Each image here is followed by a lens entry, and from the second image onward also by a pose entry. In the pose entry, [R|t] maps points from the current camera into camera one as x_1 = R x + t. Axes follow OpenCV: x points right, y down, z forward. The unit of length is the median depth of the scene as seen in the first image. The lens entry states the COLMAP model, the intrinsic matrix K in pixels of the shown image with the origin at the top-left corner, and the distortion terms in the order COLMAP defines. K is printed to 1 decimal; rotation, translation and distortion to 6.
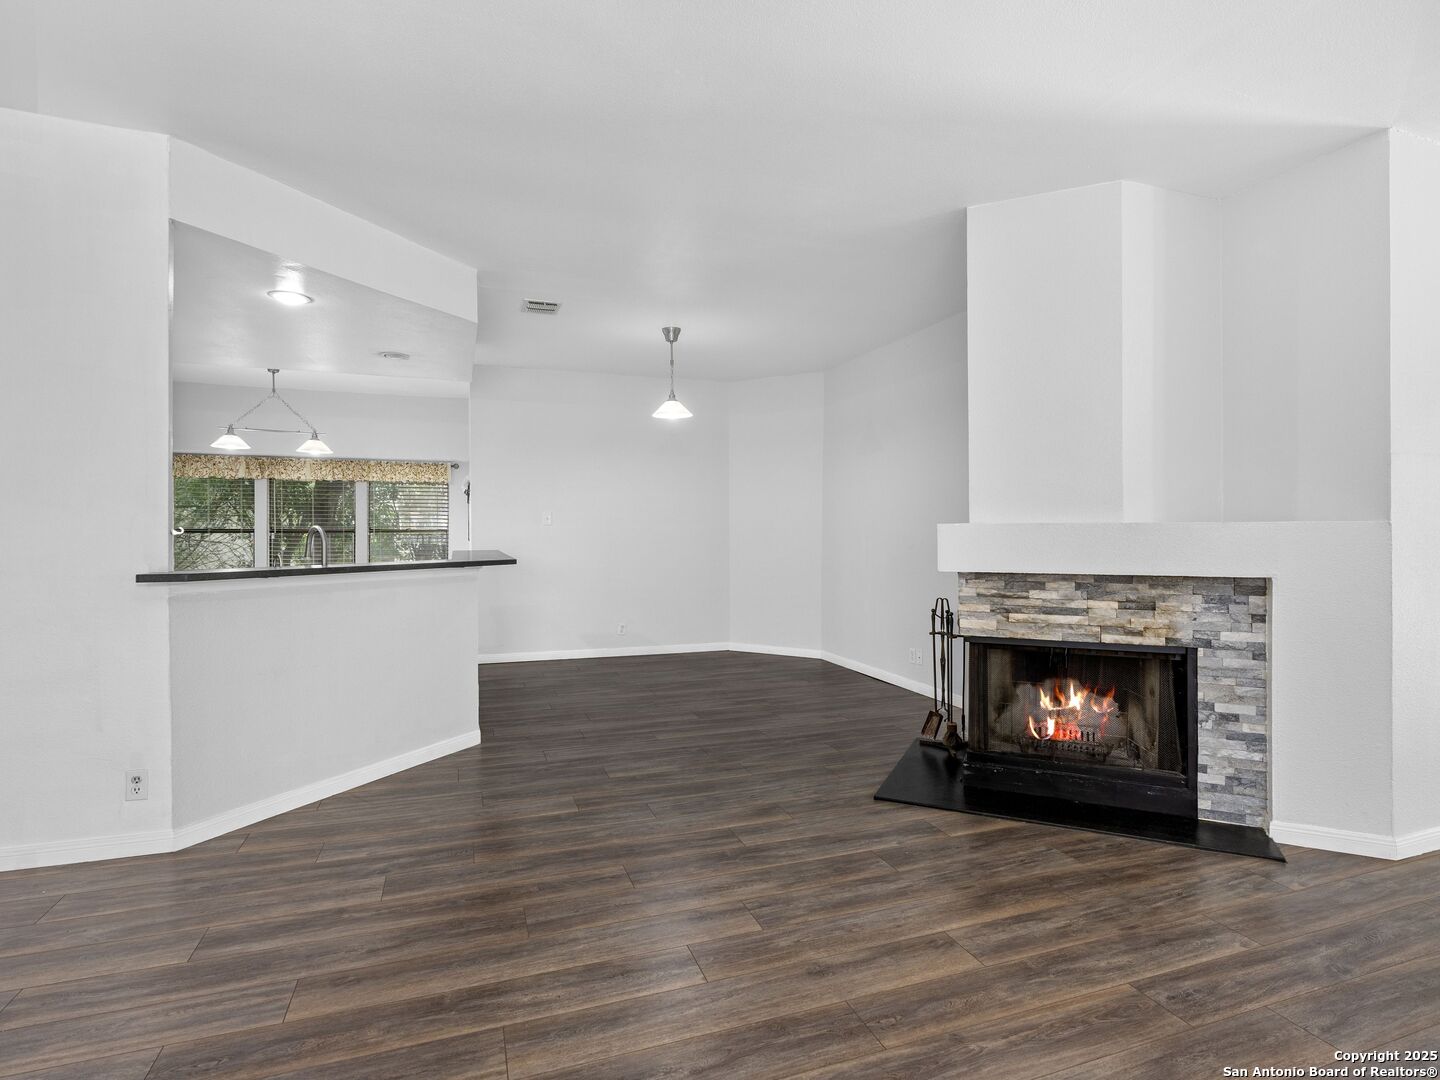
lens RADIAL K [[737.0, 0, 717.2], [0, 737.0, 526.7], [0, 0, 1]] dist [-0.015195, 0.007372]
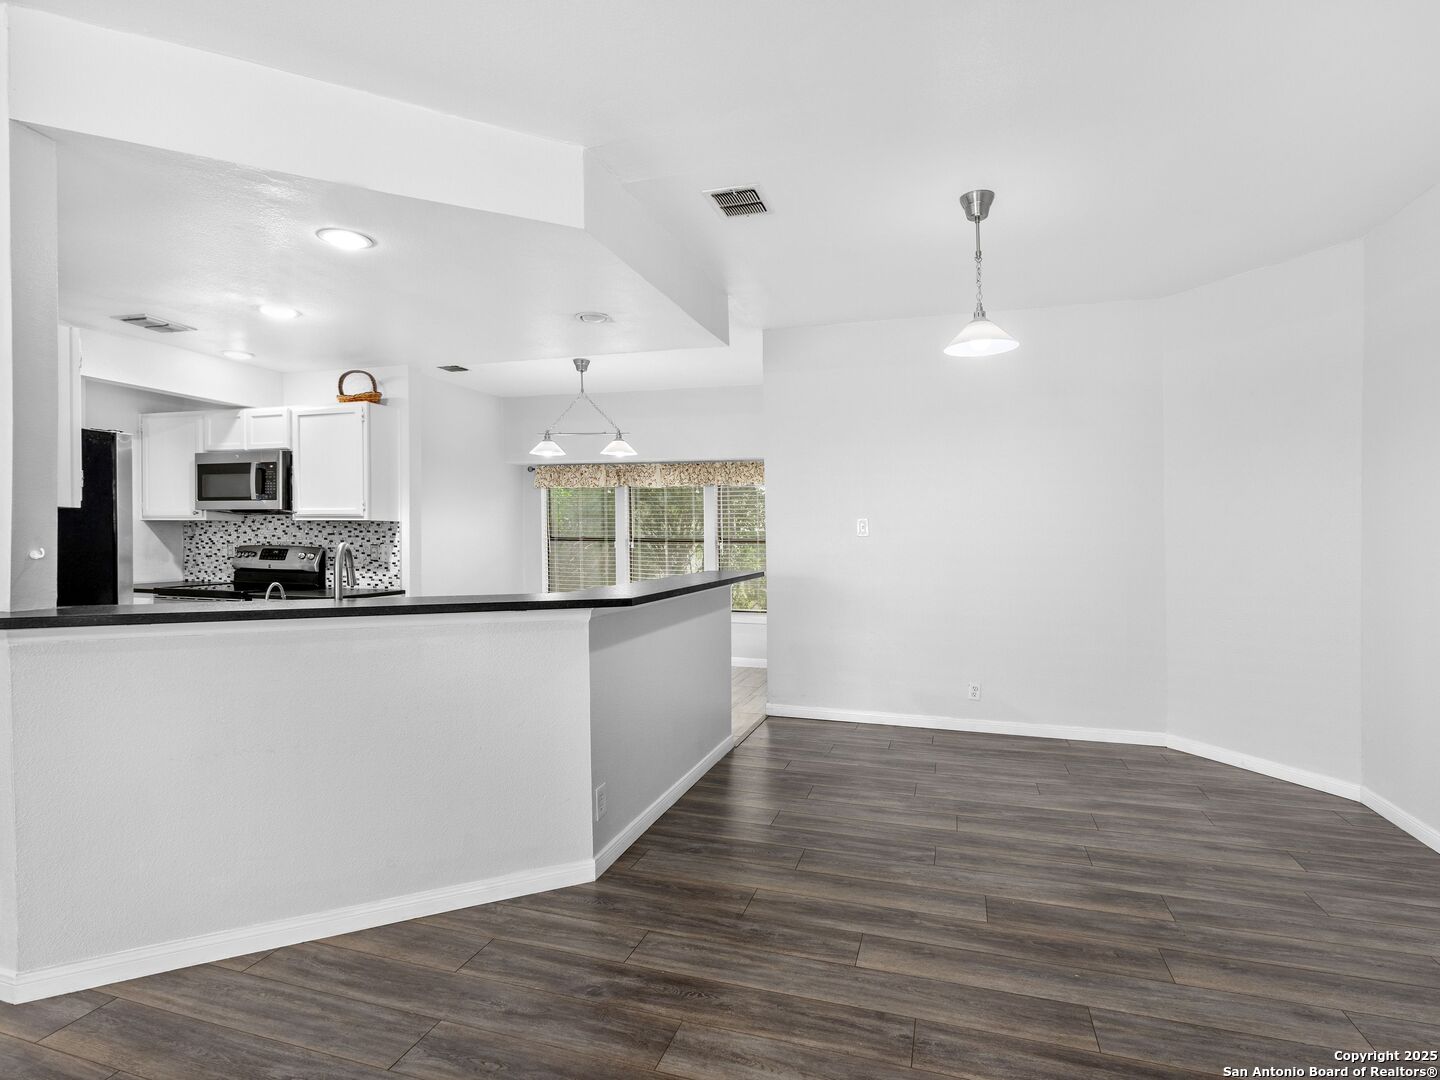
lens RADIAL K [[737.0, 0, 731.6], [0, 737.0, 529.4], [0, 0, 1]] dist [-0.015195, 0.007372]
pose [[0.802110, 0.001644, -0.597174, 0.207999], [-0.003307, 0.999993, -0.001689, -0.017075], [0.597167, 0.003330, 0.802110, 0.729072]]
